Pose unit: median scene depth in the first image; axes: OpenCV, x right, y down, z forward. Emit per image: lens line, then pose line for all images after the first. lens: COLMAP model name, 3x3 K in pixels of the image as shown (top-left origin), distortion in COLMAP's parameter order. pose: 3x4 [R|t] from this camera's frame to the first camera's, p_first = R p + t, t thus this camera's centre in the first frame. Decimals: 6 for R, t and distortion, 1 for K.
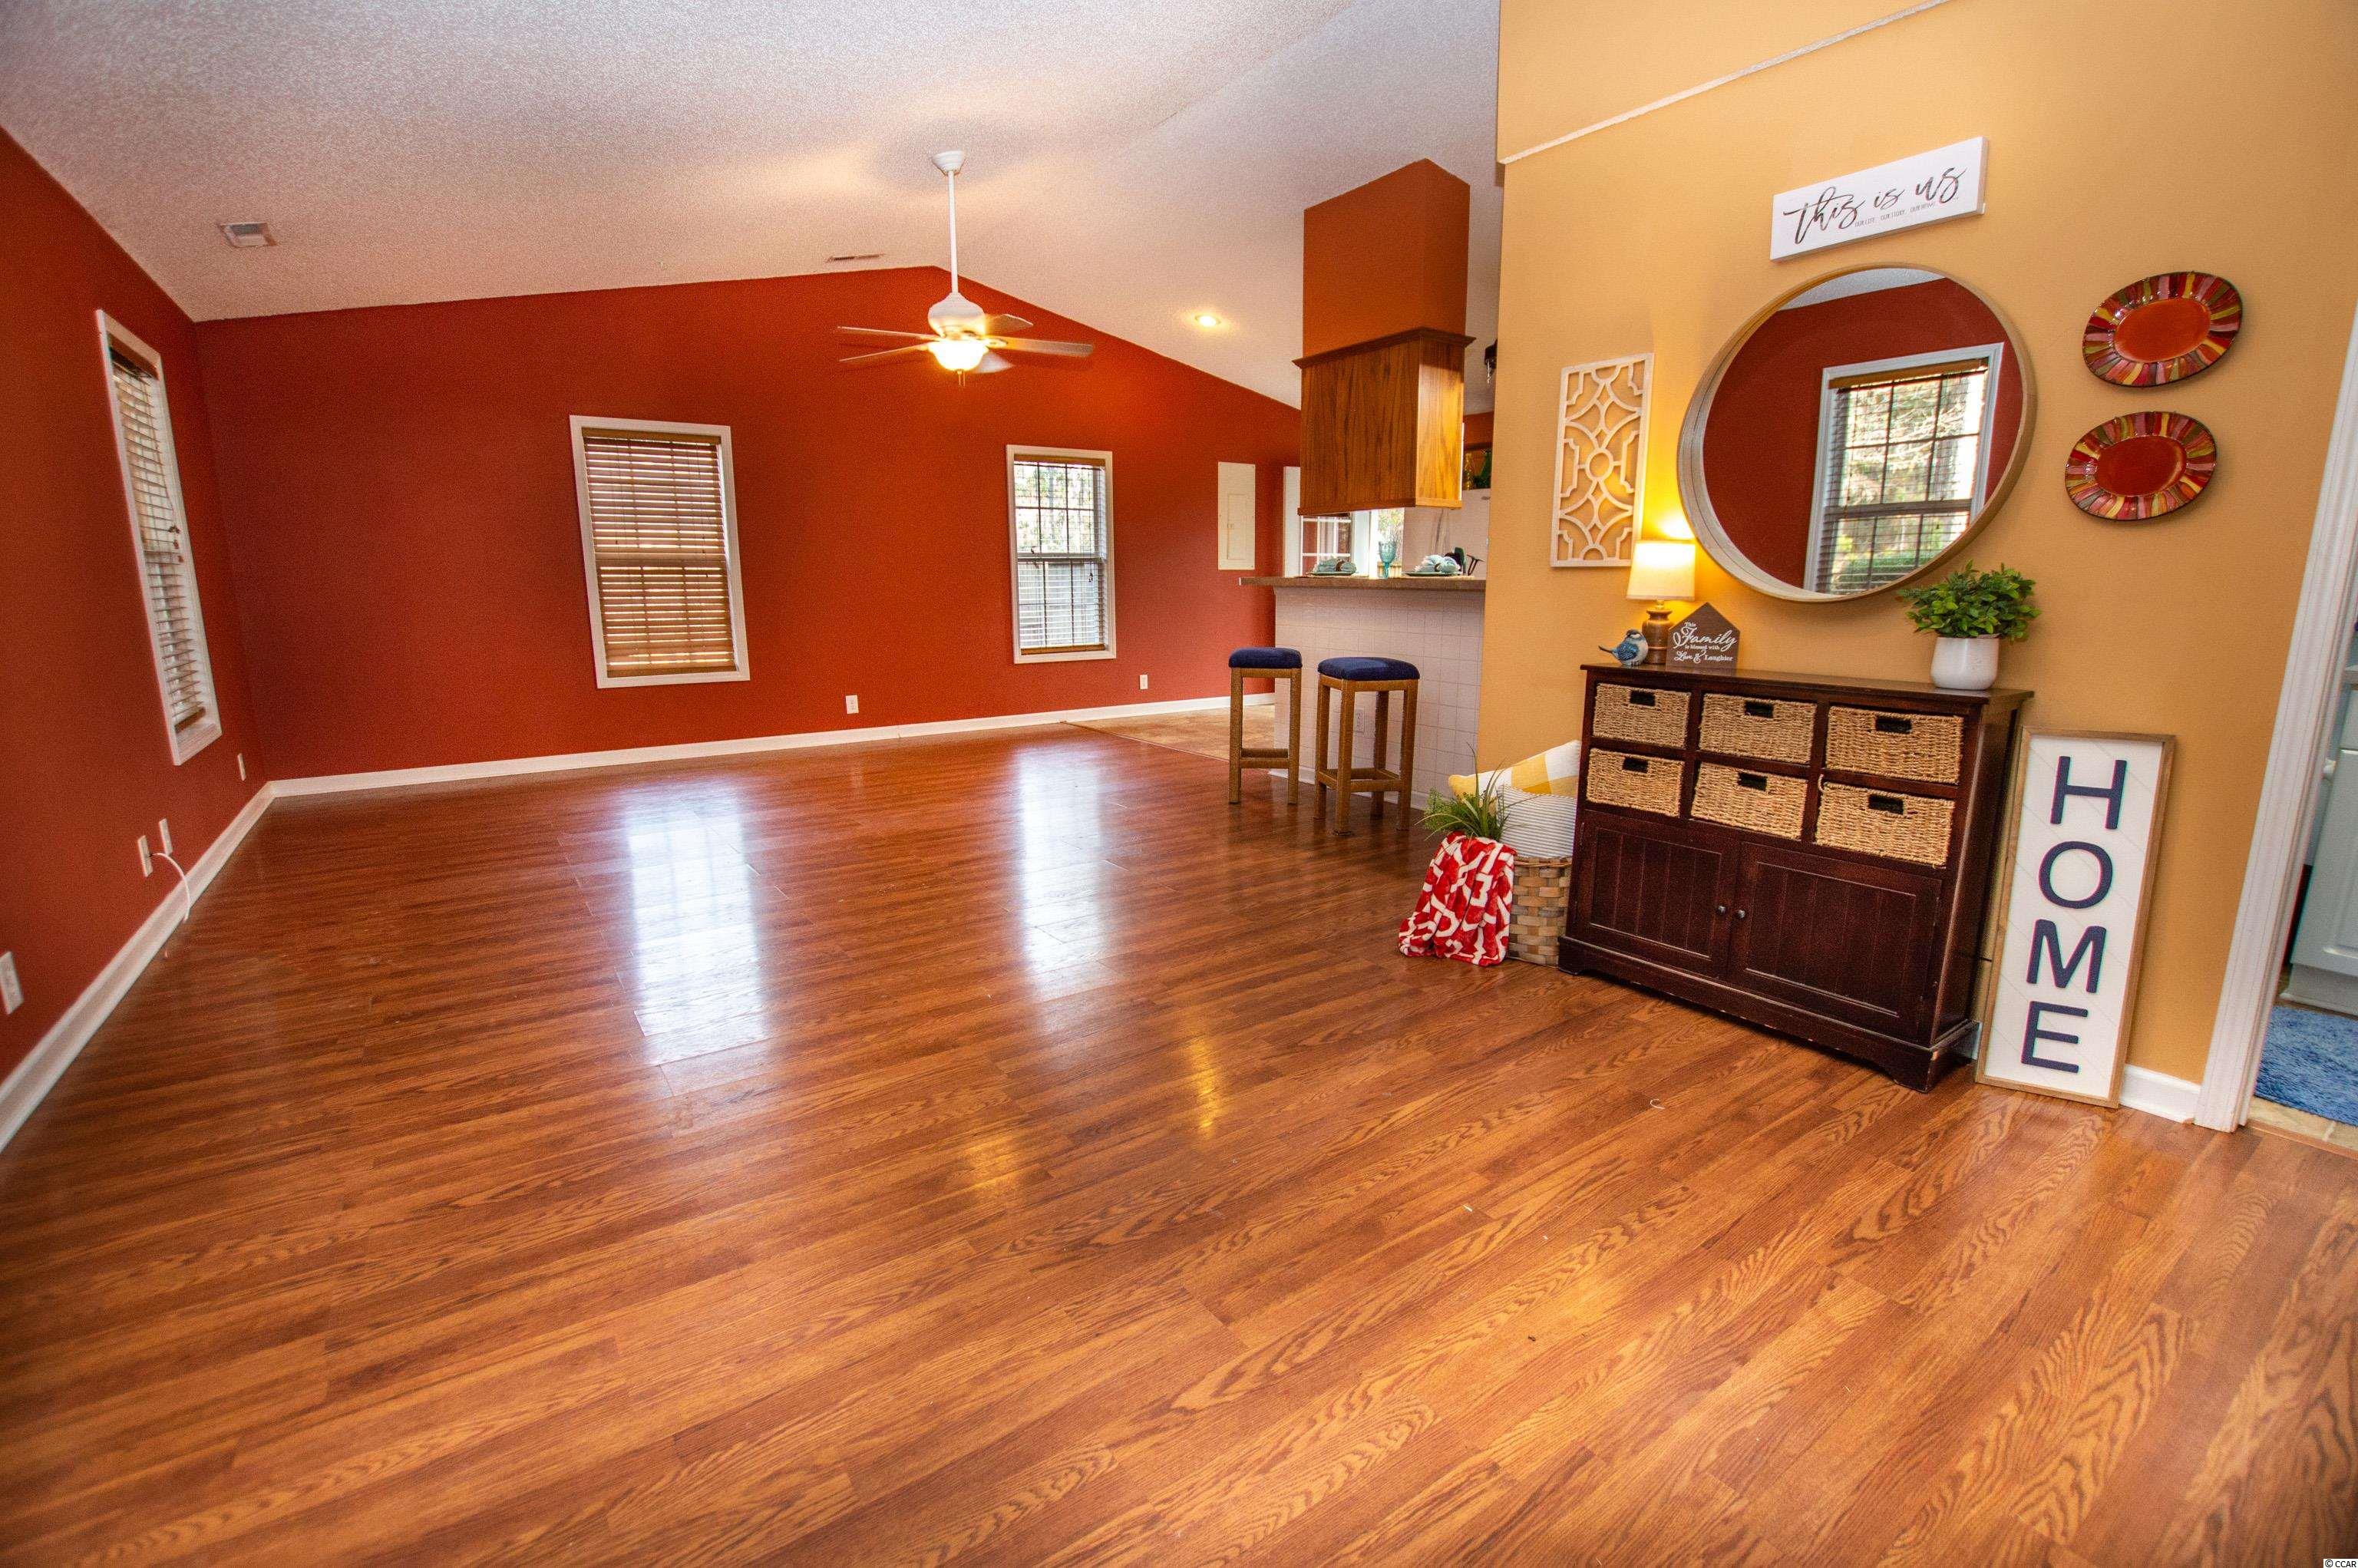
lens RADIAL K [[1049.9, 0, 1185.4], [0, 1049.9, 782.1], [0, 0, 1]] dist [-0.026859, -0.000169]
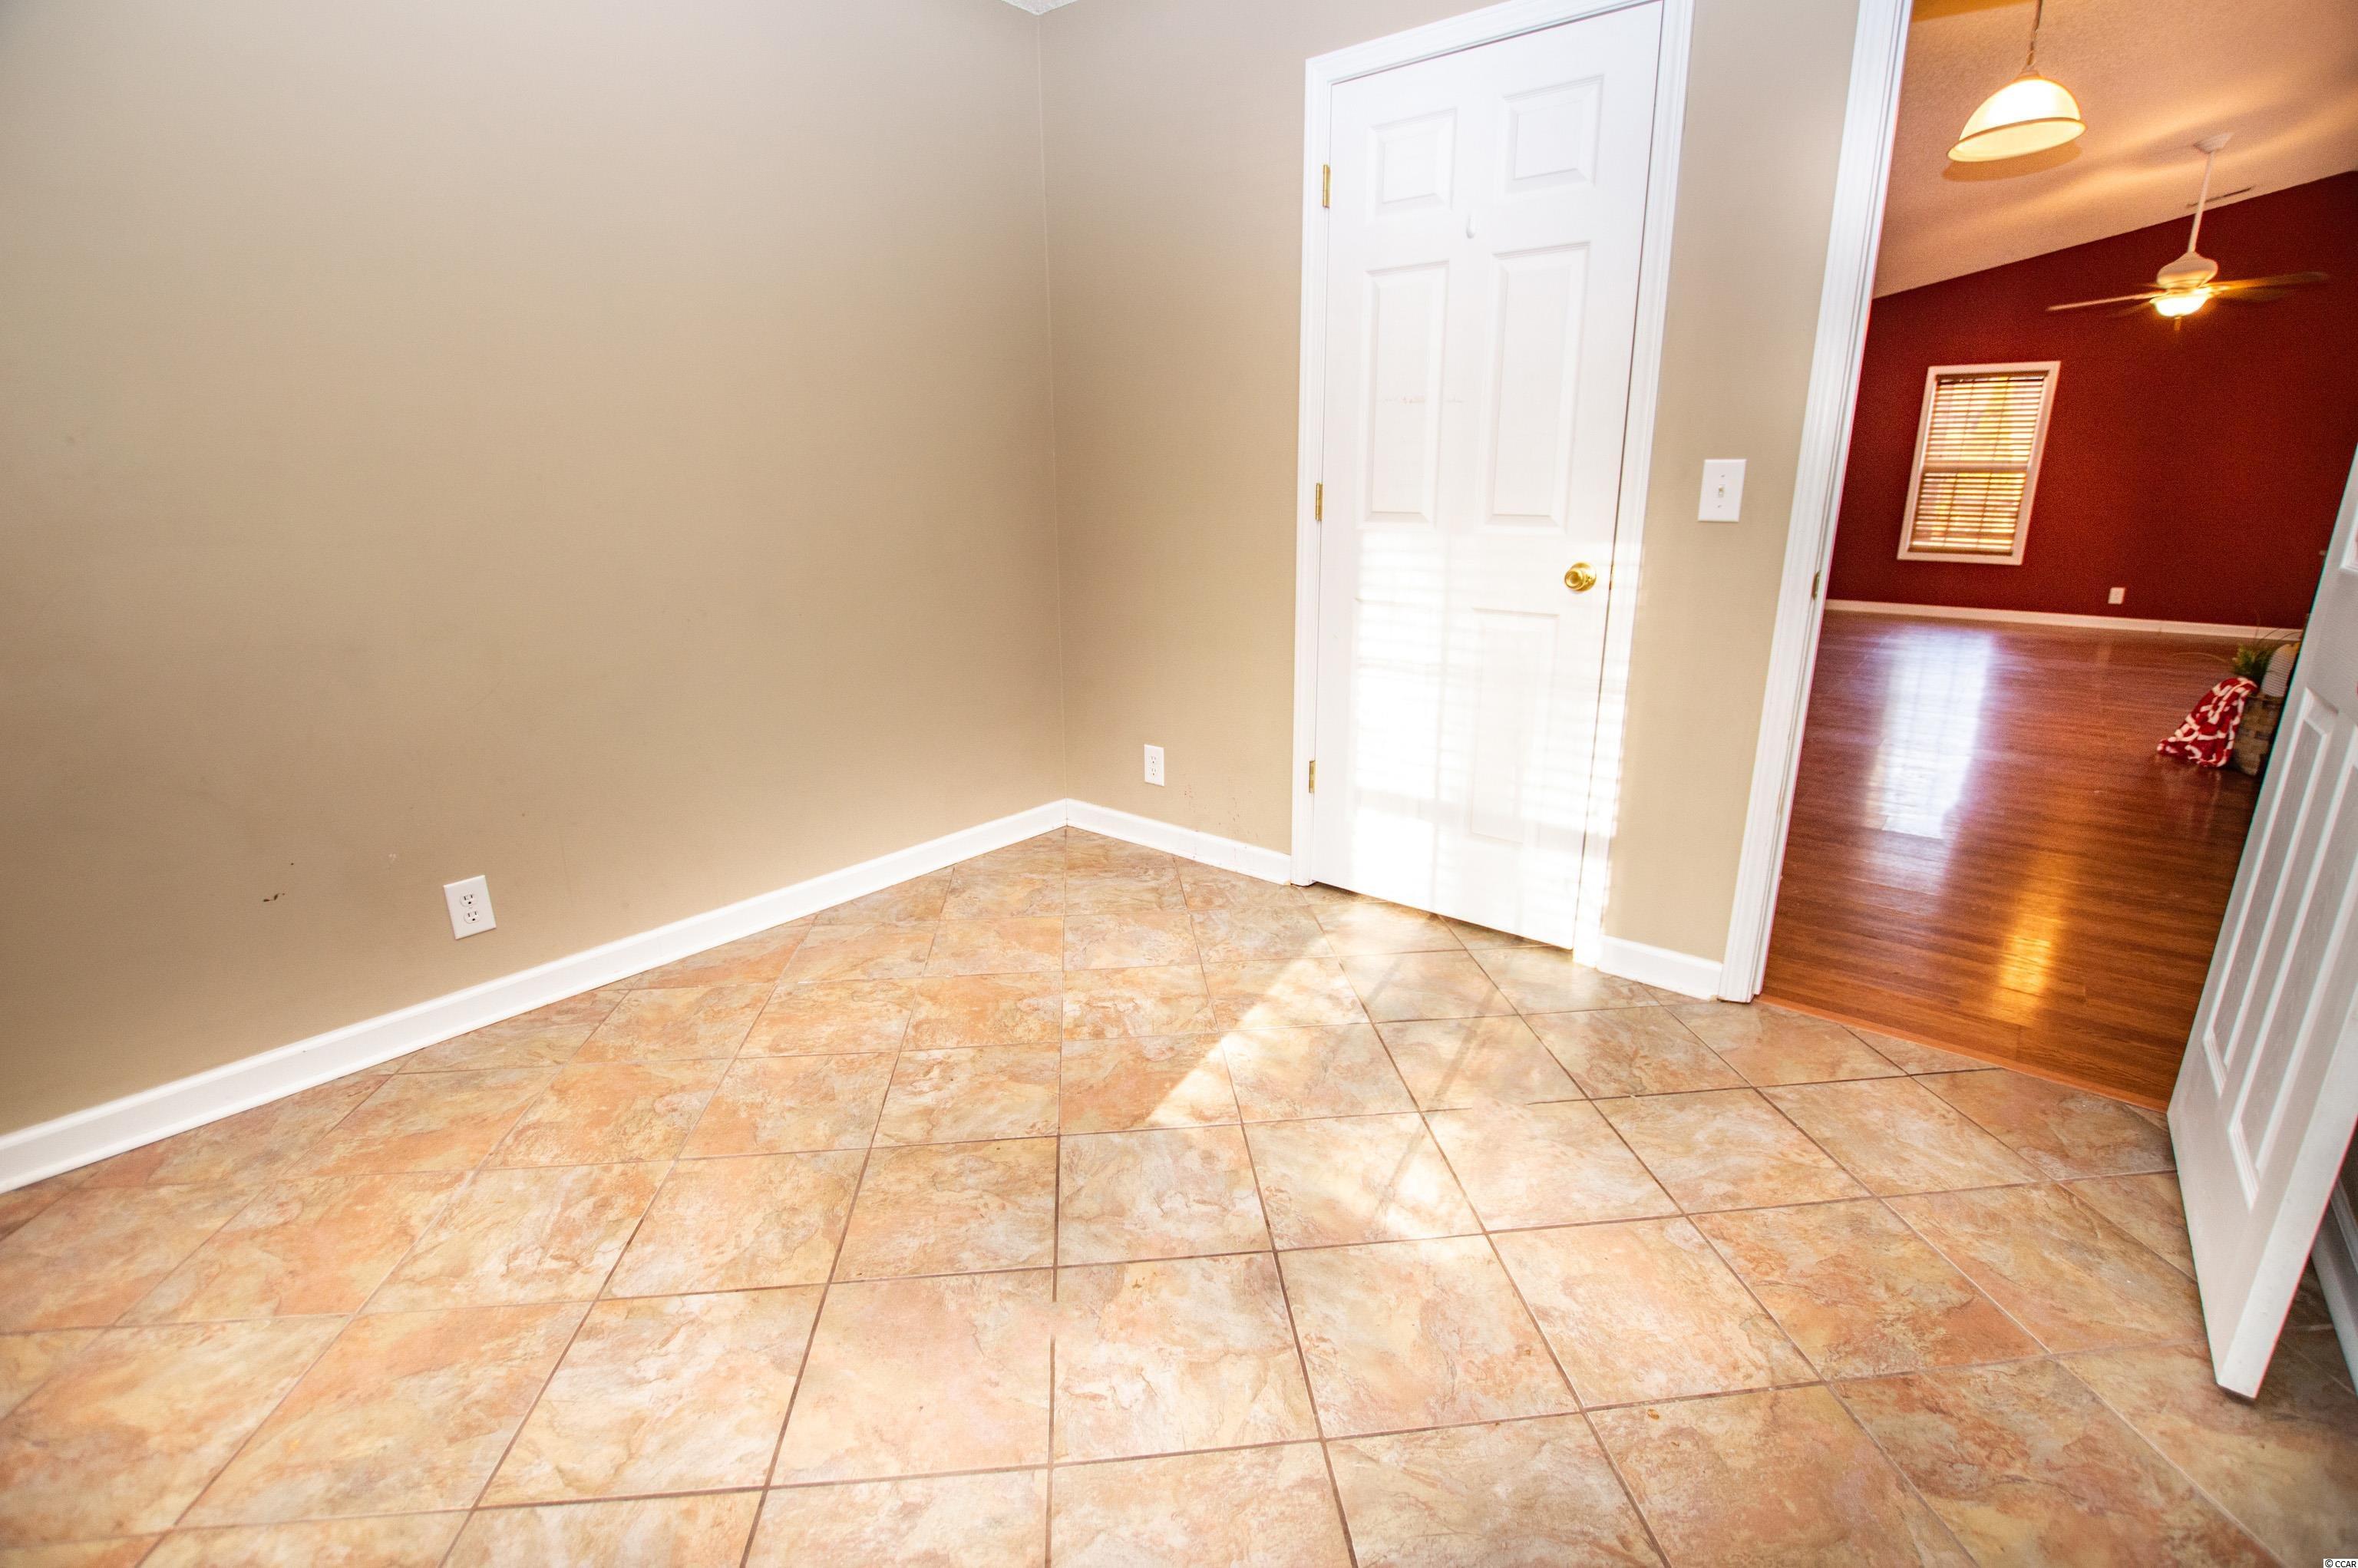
lens RADIAL K [[1050.8, 0, 1188.1], [0, 1050.8, 783.4], [0, 0, 1]] dist [-0.033666, 0.004459]
pose [[0.274543, 0.266112, -0.924019, 1.210216], [-0.181101, 0.958056, 0.222106, 0.143658], [0.944367, 0.106363, 0.311220, -0.726829]]
